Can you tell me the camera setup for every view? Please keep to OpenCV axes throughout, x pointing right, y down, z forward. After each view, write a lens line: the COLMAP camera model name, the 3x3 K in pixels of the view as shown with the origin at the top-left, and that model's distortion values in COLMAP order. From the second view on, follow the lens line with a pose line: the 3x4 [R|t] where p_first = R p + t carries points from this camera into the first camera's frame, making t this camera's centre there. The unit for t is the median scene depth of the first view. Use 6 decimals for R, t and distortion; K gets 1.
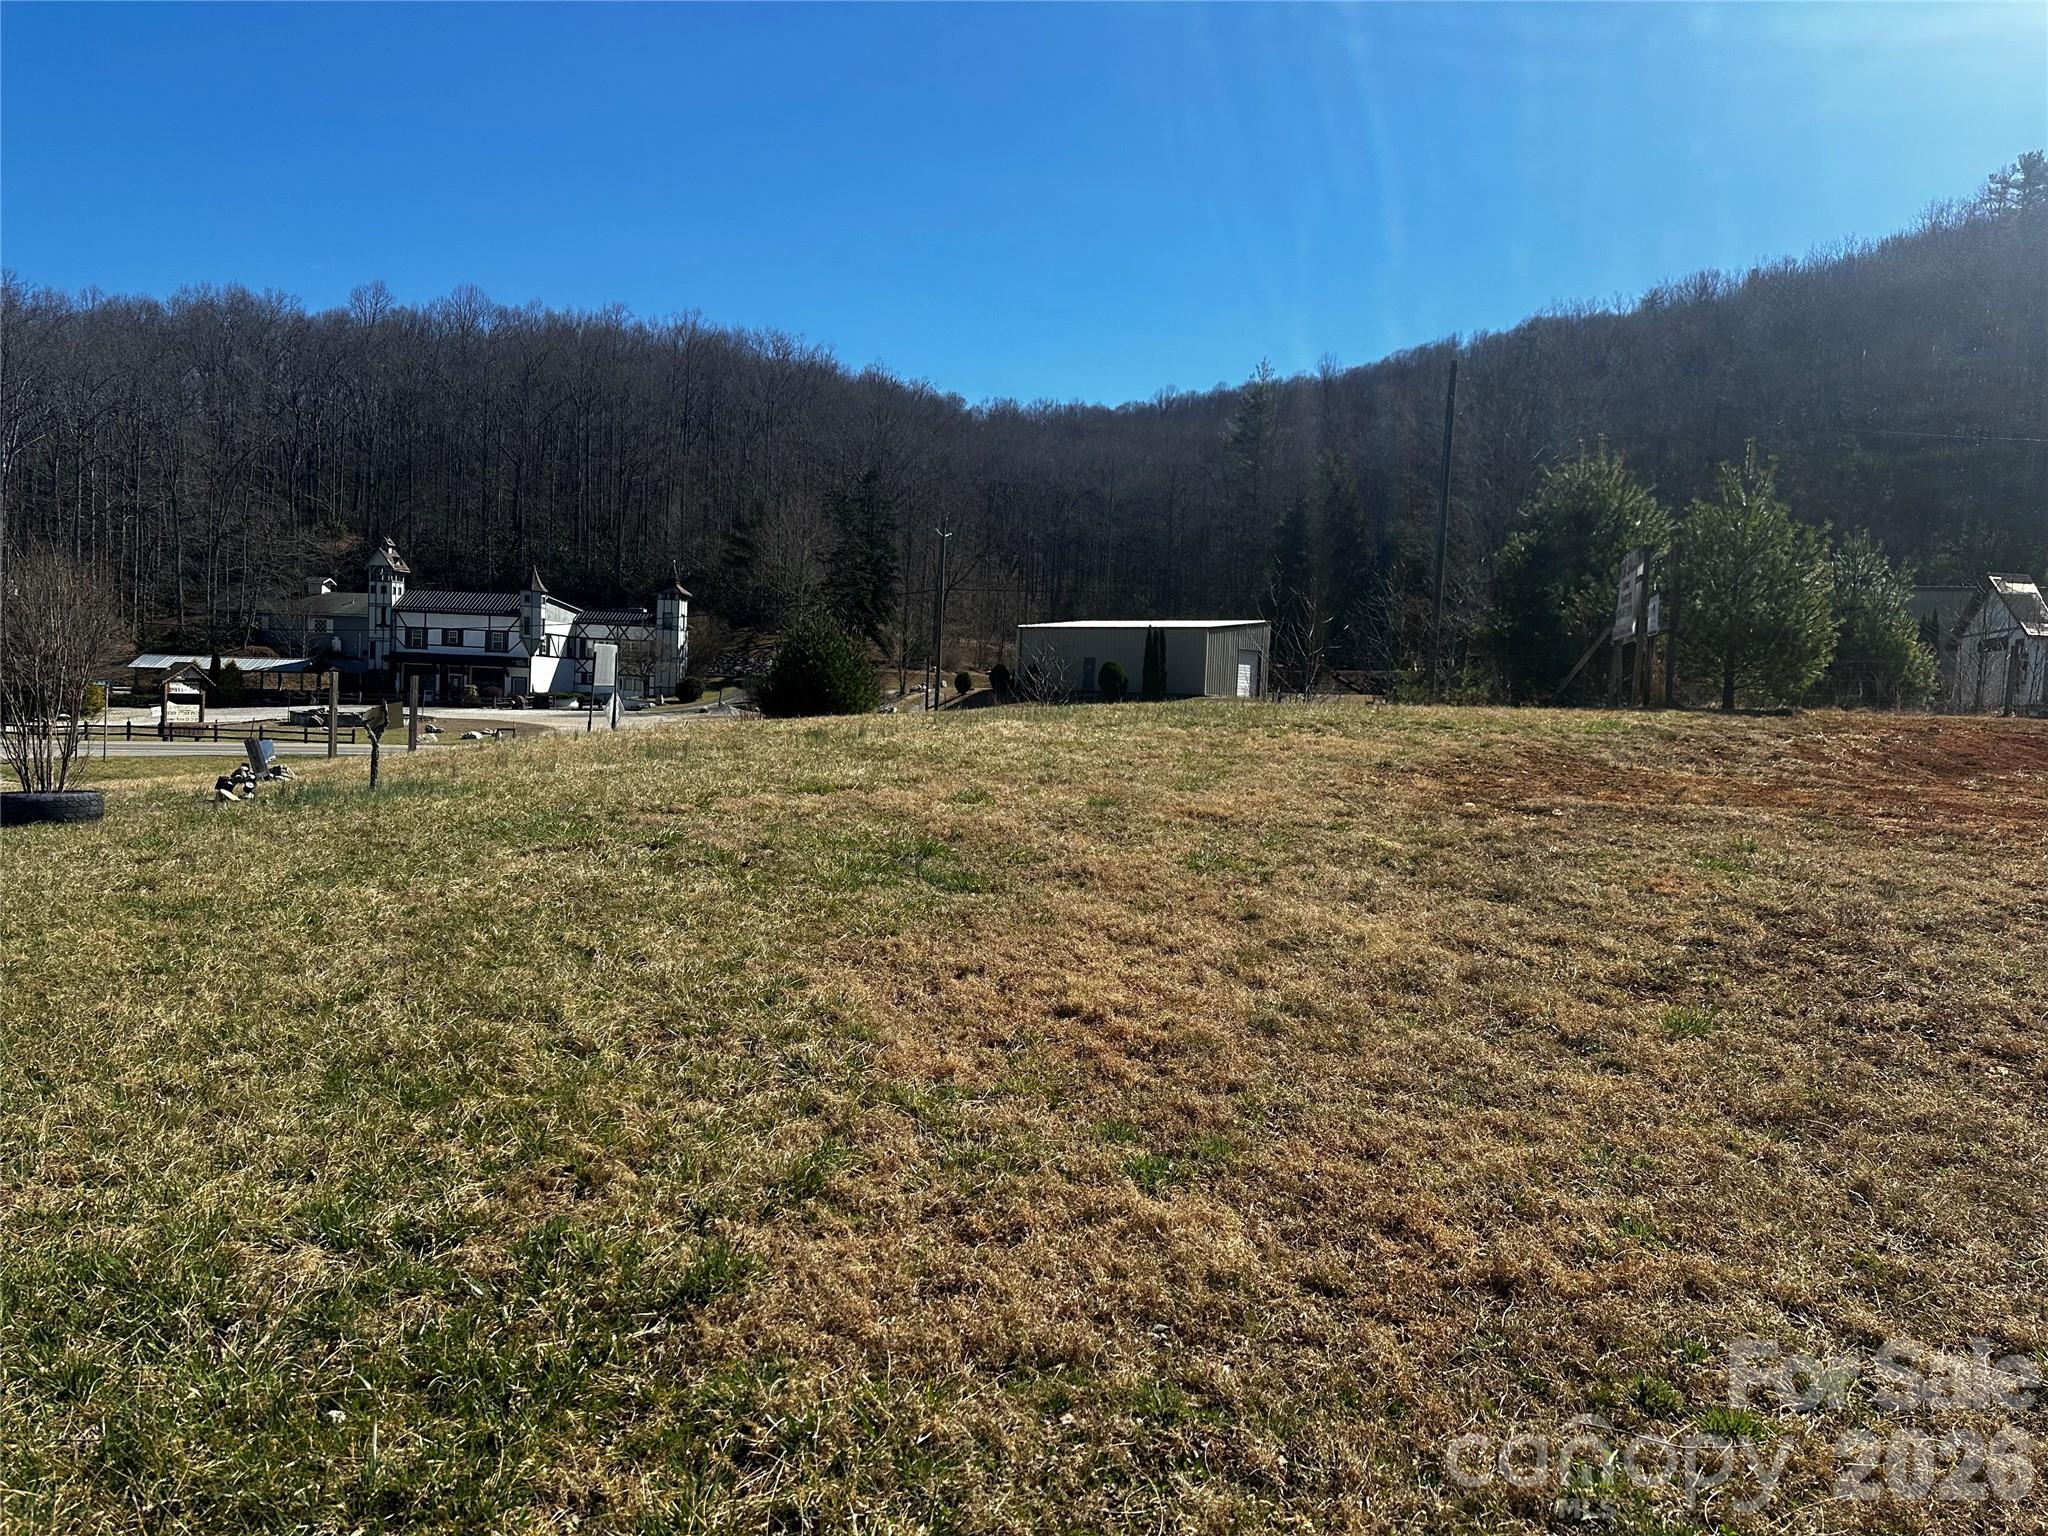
lens RADIAL K [[1419.8, 0, 1029.7], [0, 1419.8, 764.3], [0, 0, 1]] dist [0.127635, -0.189430]
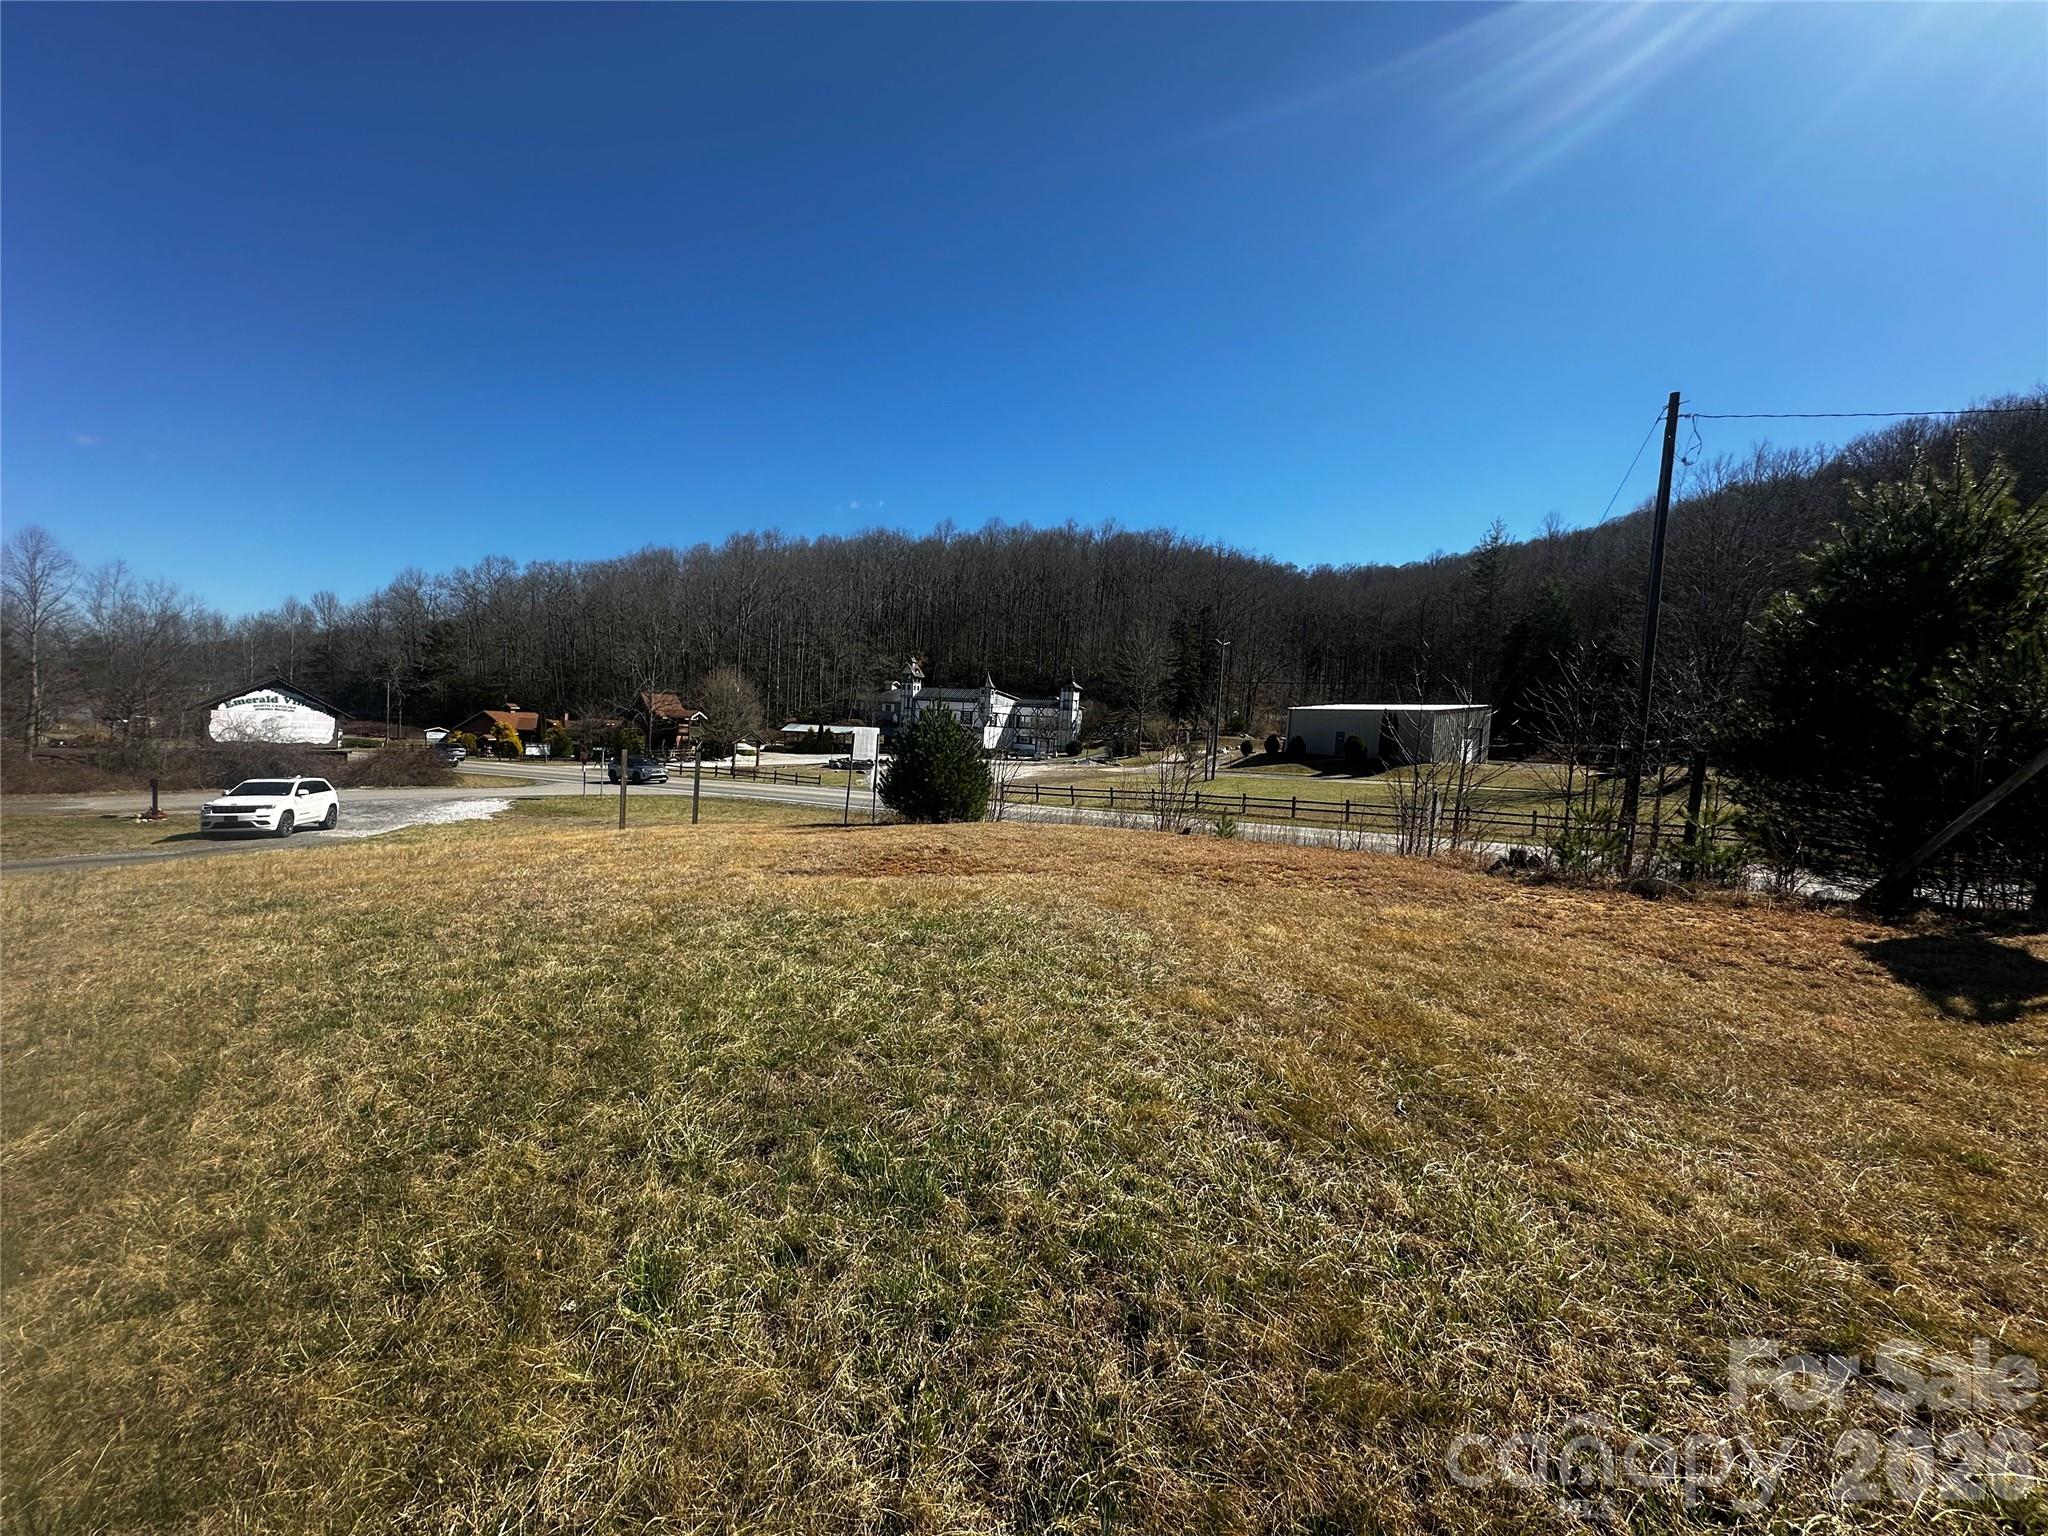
lens RADIAL K [[816.5, 0, 1025.9], [0, 816.5, 763.5], [0, 0, 1]] dist [-0.005211, 0.001234]
pose [[0.930960, 0.027451, -0.364089, 0.065841], [-0.036863, 0.999141, -0.018925, -0.026510], [0.363256, 0.031040, 0.931172, 0.231008]]
